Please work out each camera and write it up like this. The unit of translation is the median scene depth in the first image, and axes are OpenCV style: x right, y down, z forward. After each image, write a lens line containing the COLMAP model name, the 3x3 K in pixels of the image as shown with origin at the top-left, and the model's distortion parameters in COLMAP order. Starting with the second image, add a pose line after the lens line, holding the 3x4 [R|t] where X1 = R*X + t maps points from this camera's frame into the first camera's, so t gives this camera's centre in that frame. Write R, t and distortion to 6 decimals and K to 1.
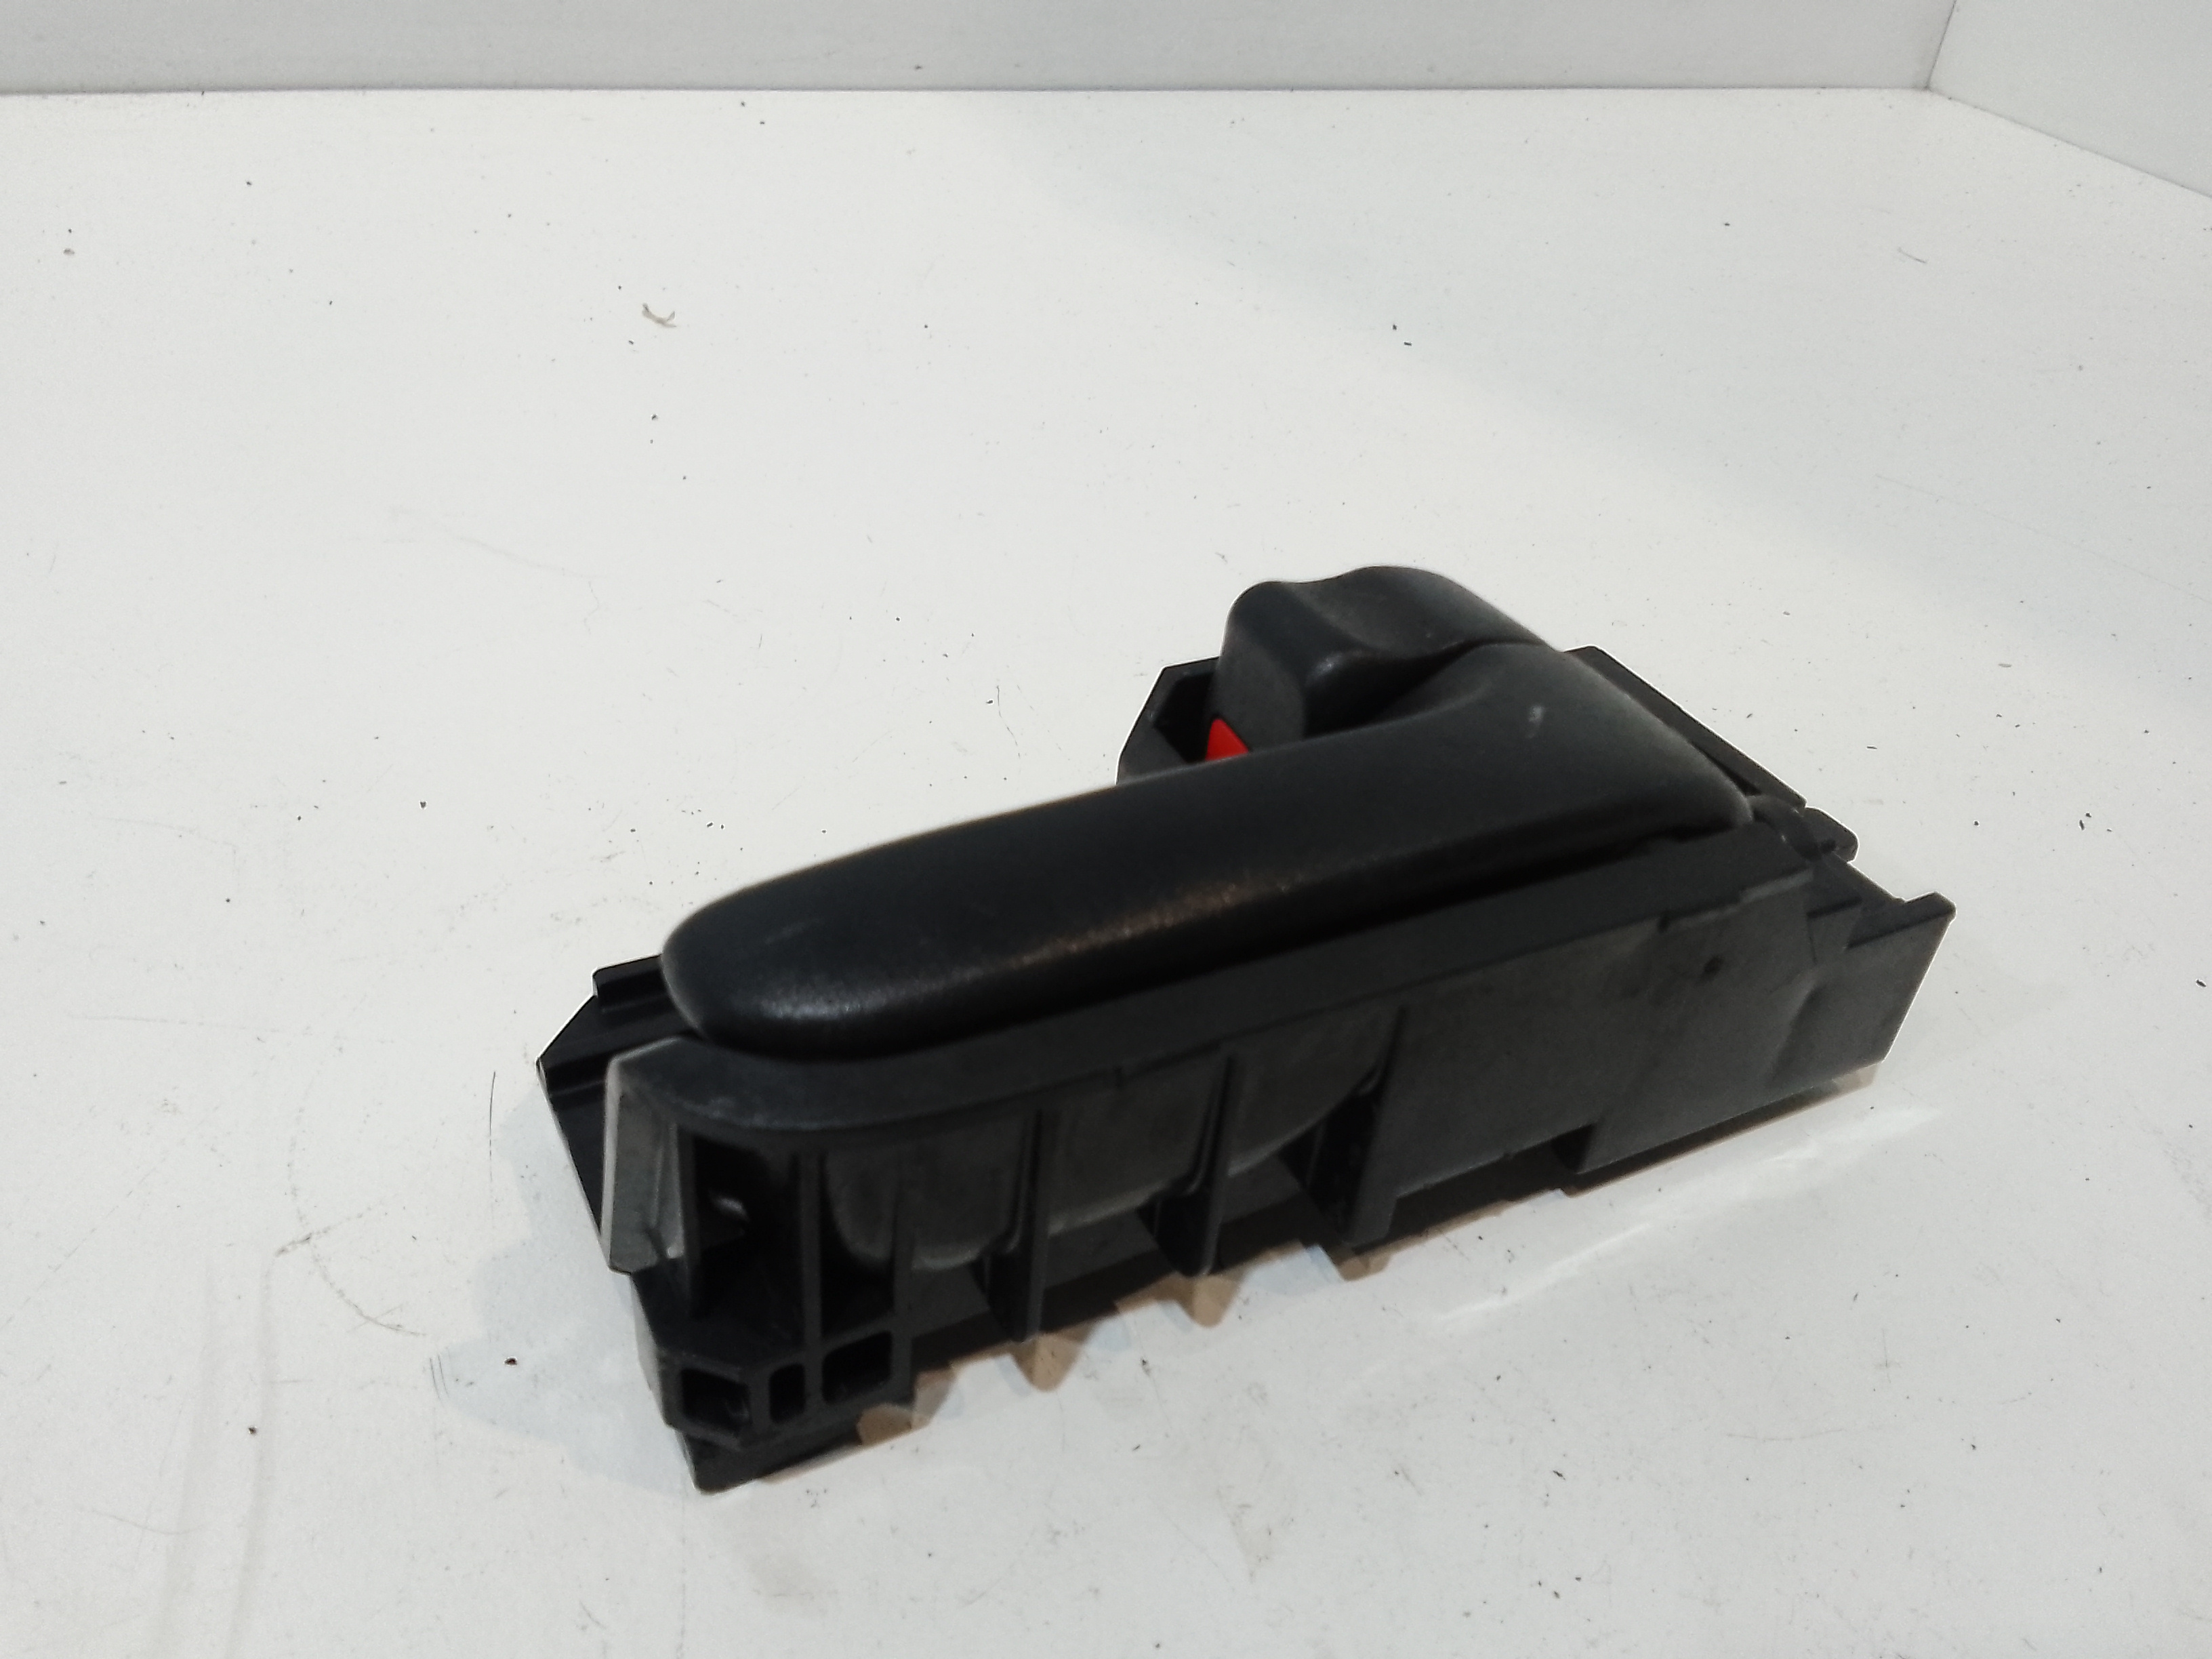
lens RADIAL K [[1699.8, 0, 1053.3], [0, 1699.8, 778.2], [0, 0, 1]] dist [0.055658, -0.077286]
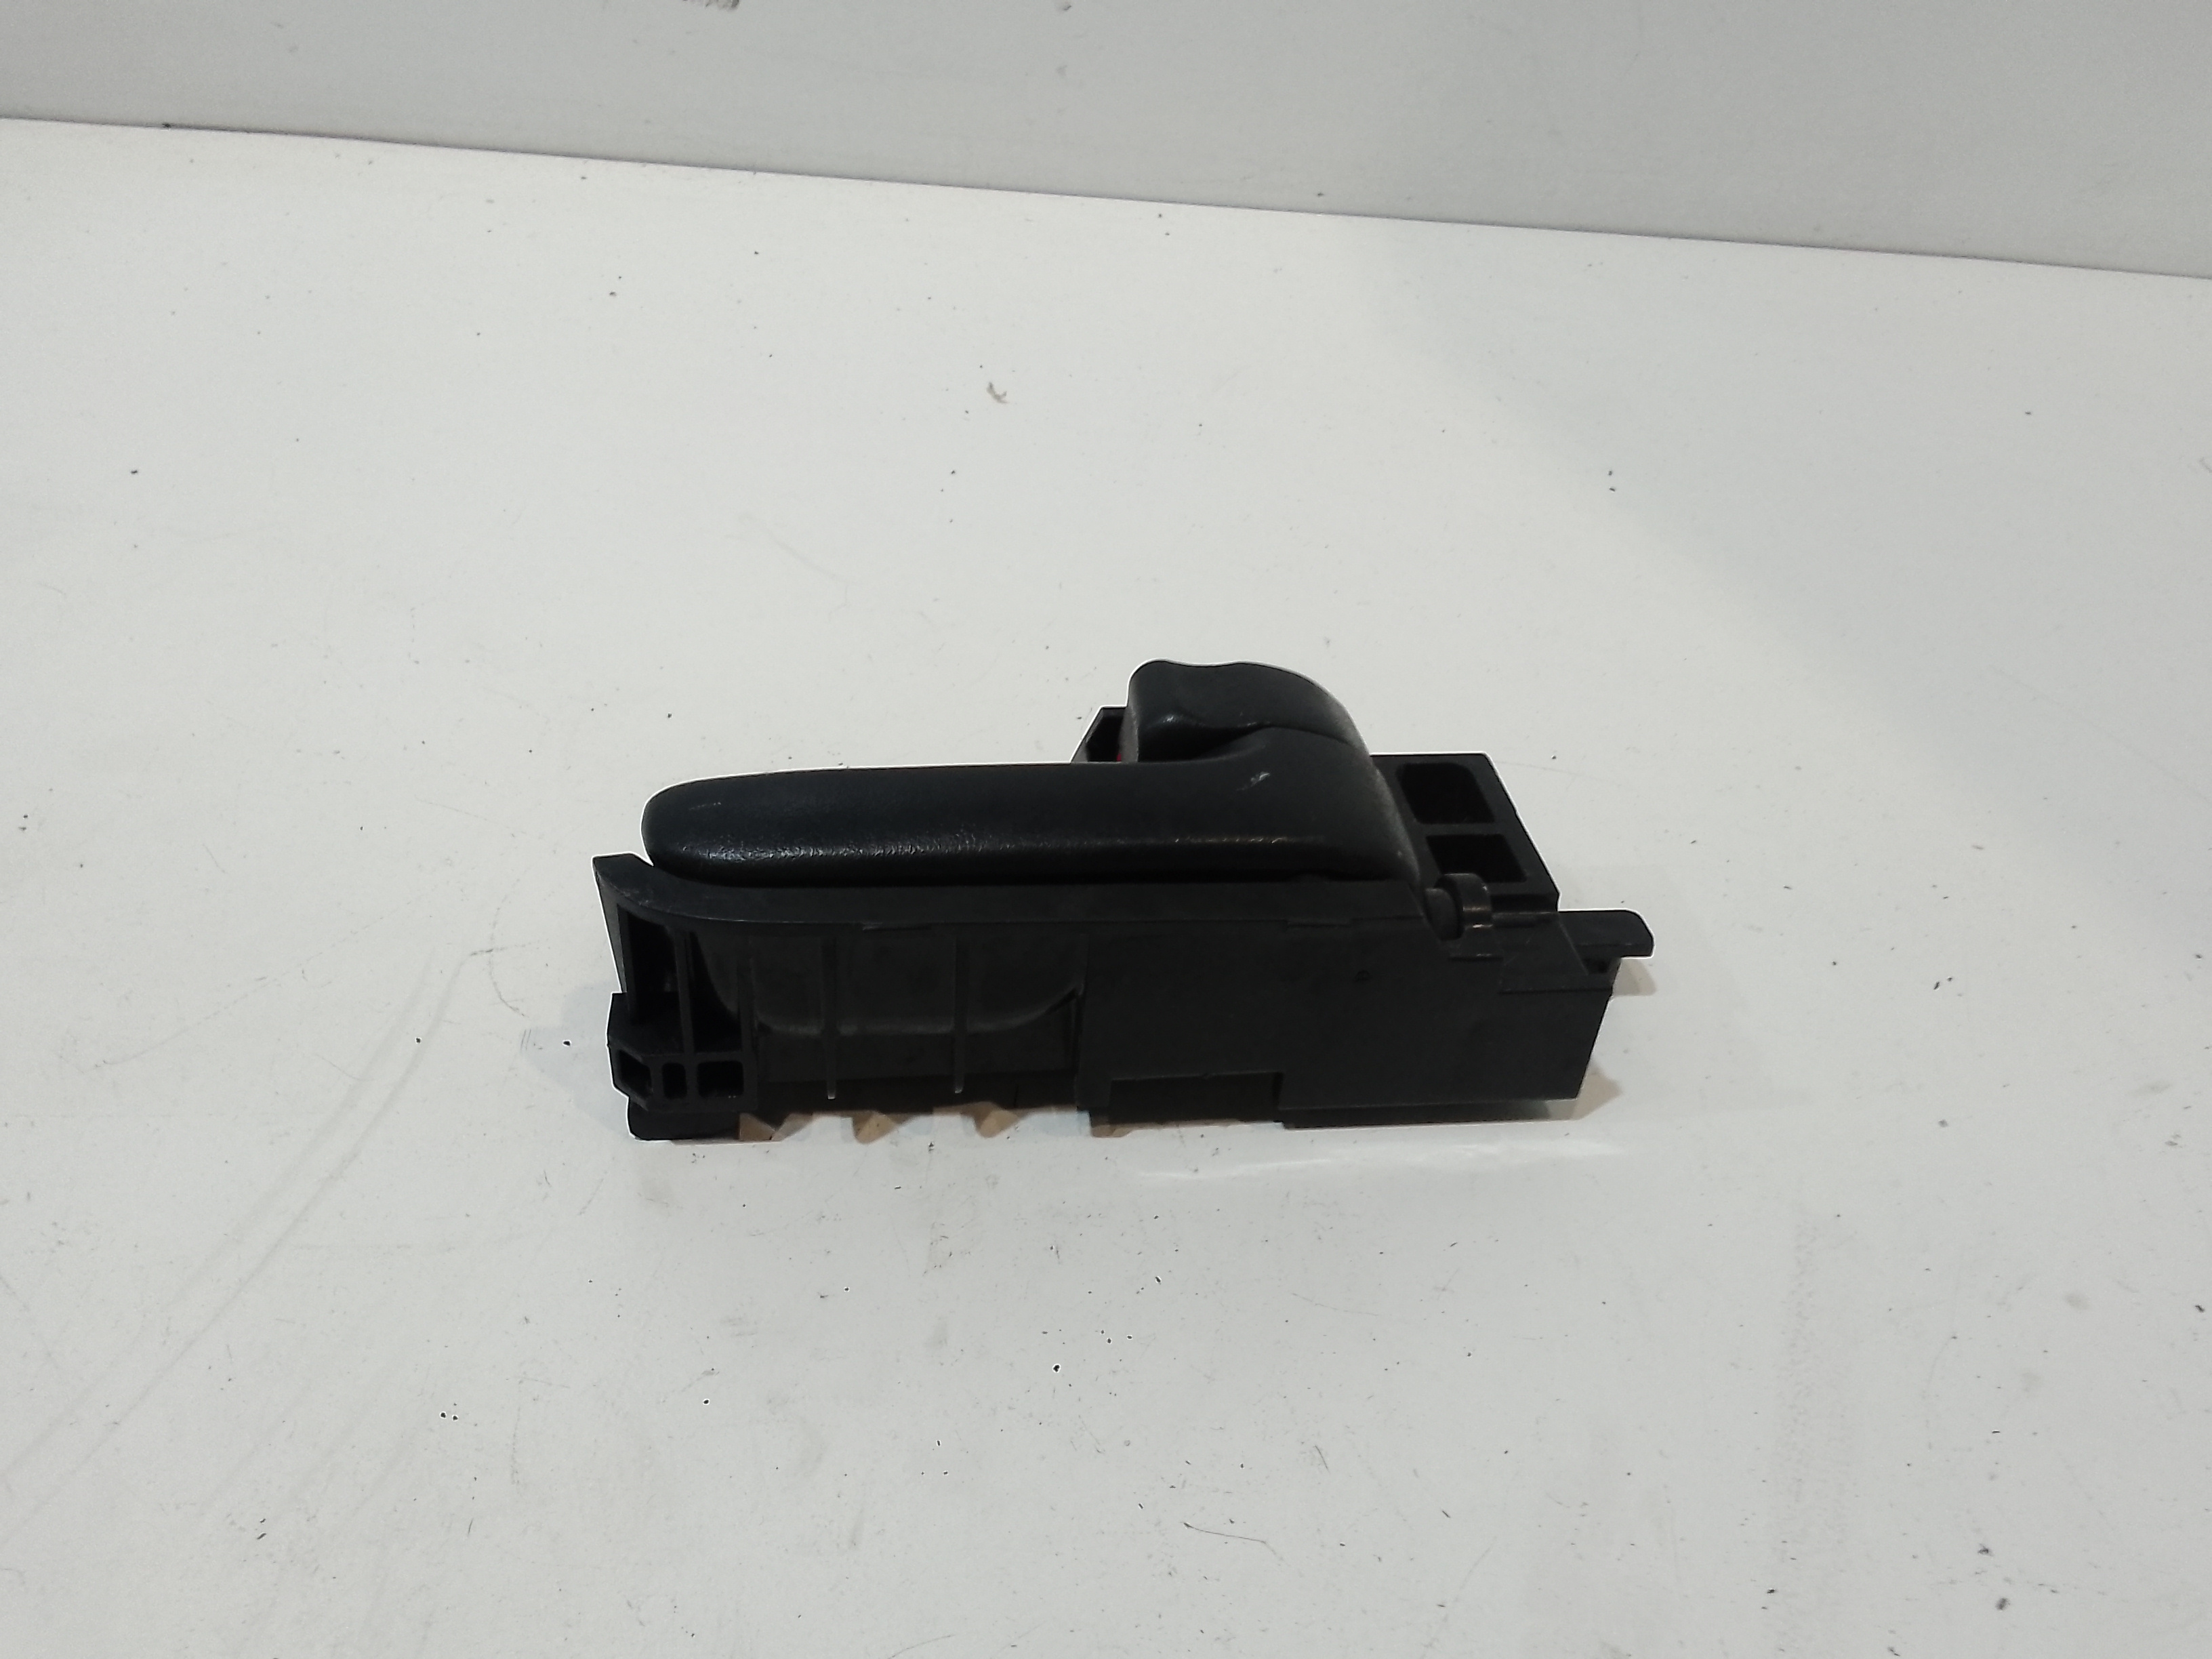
lens RADIAL K [[1668.7, 0, 1095.4], [0, 1668.7, 793.3], [0, 0, 1]] dist [0.073090, -0.104585]
pose [[0.940628, 0.185978, -0.283957, 0.538386], [-0.188105, 0.981945, 0.020016, -0.024100], [0.282552, 0.034586, 0.958628, -0.392059]]
